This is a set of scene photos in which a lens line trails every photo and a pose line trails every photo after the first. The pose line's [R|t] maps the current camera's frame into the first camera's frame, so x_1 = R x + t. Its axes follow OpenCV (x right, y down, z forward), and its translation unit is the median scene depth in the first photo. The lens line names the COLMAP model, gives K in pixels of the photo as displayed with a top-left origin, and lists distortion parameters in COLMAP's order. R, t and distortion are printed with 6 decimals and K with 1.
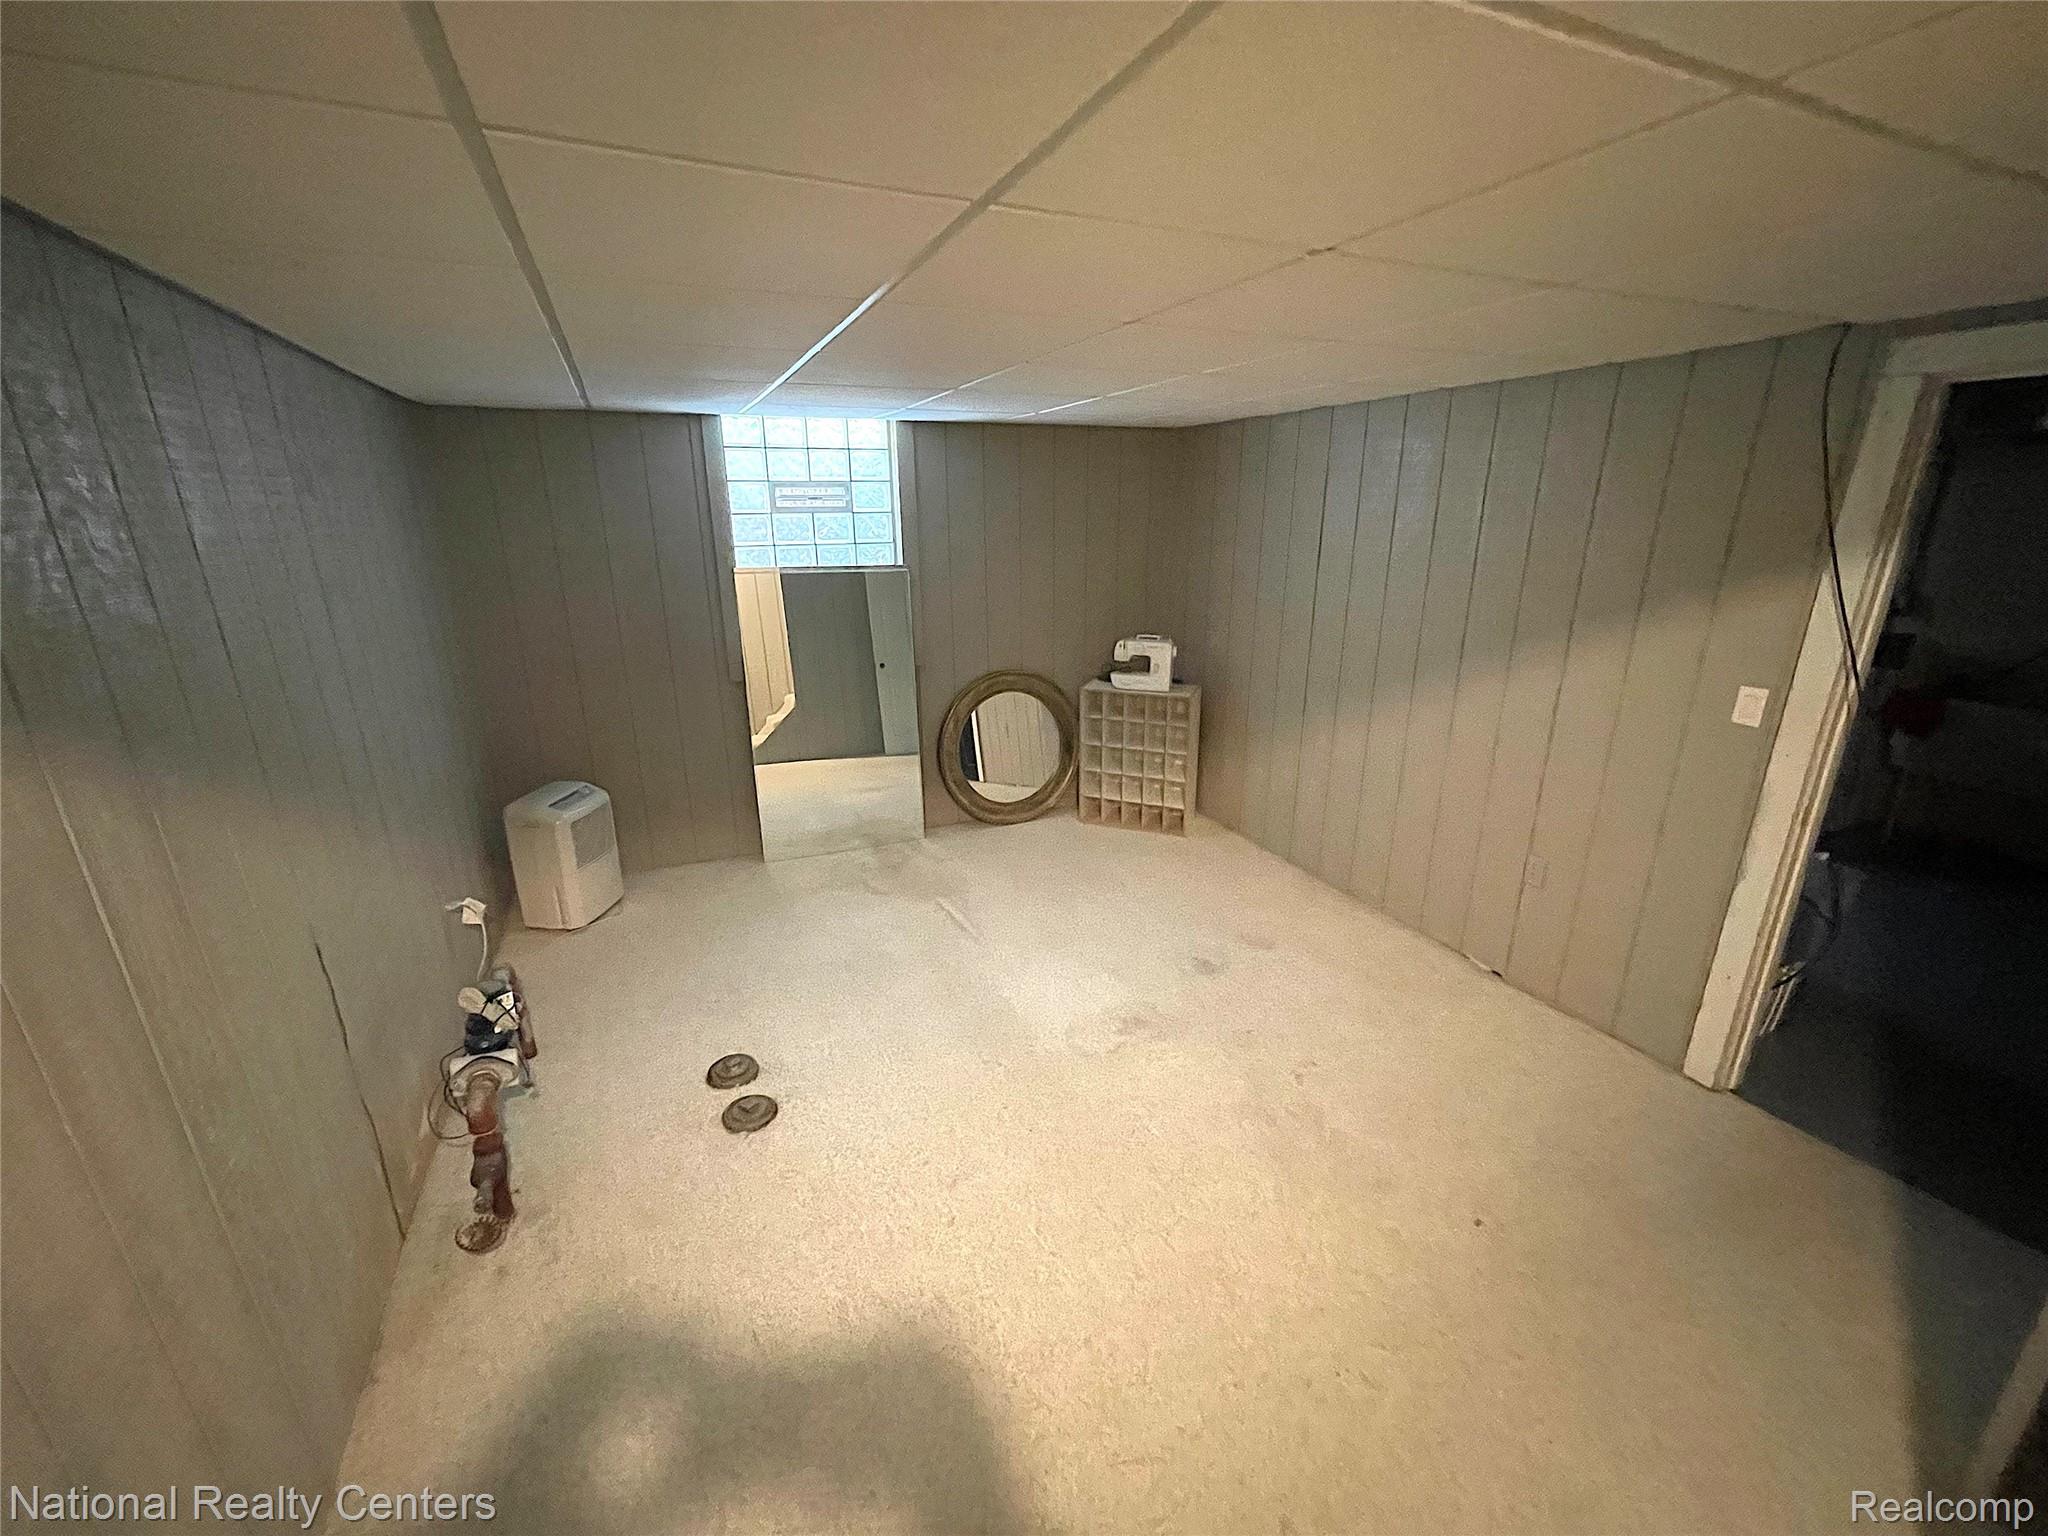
lens RADIAL K [[830.3, 0, 1020.7], [0, 830.3, 771.7], [0, 0, 1]] dist [-0.000428, 0.000476]
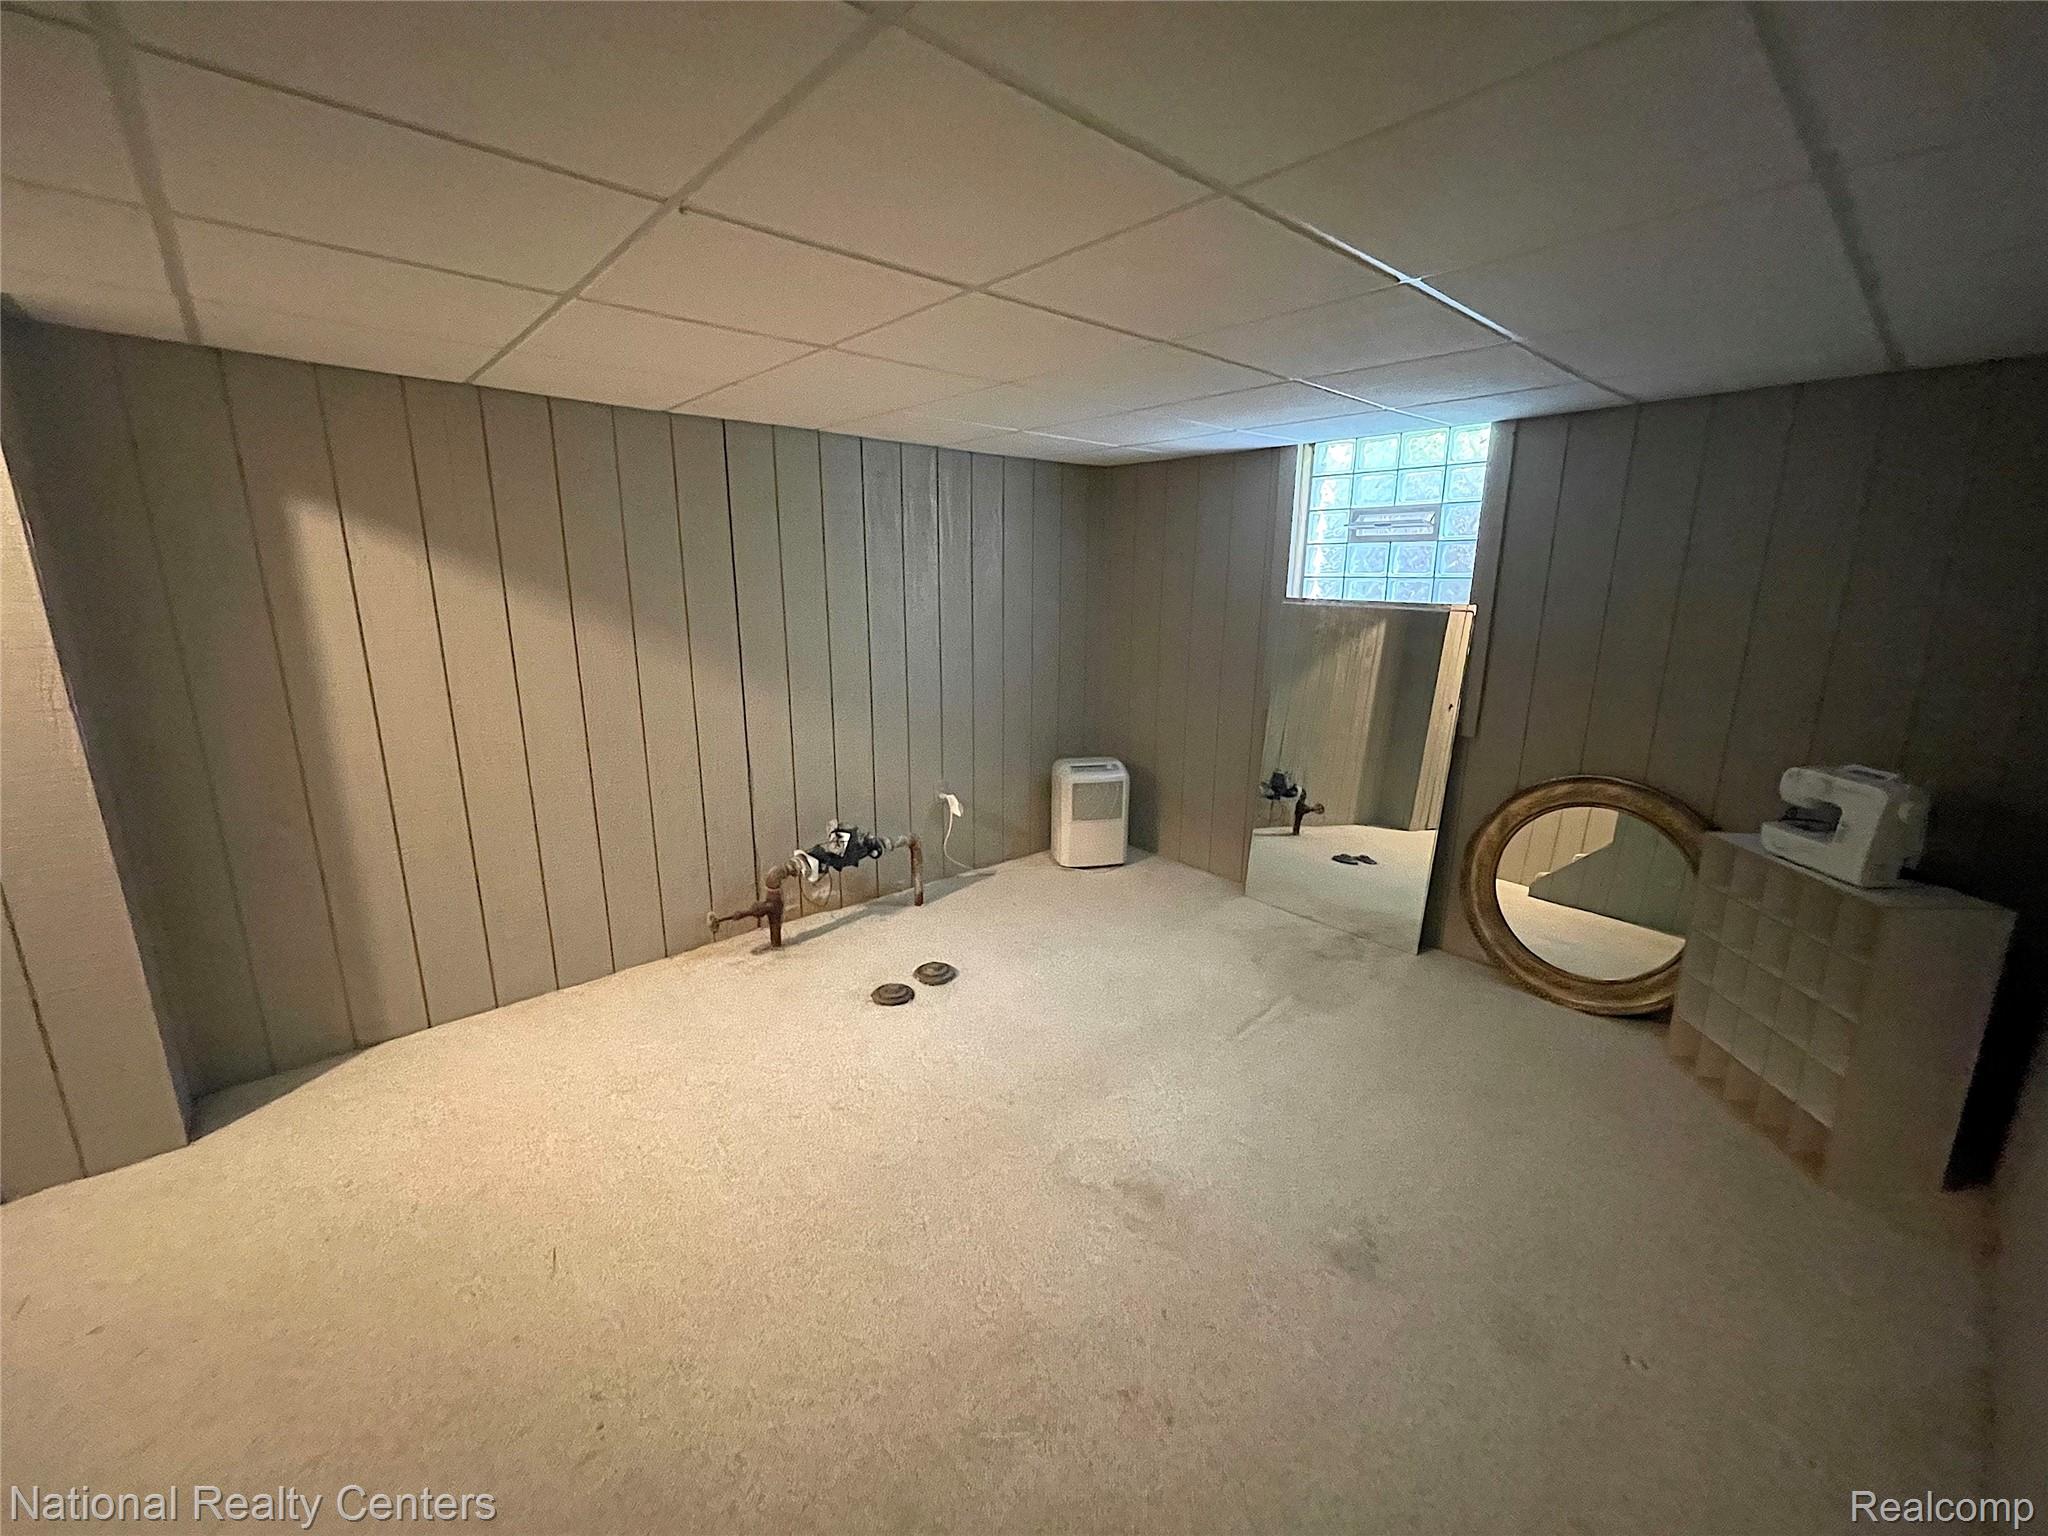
lens RADIAL K [[830.3, 0, 1016.8], [0, 830.3, 766.6], [0, 0, 1]] dist [-0.000428, 0.000476]
pose [[0.300231, 0.224677, -0.927028, 0.494537], [-0.298914, 0.945073, 0.132243, -0.084094], [0.905821, 0.237399, 0.350899, 0.385203]]
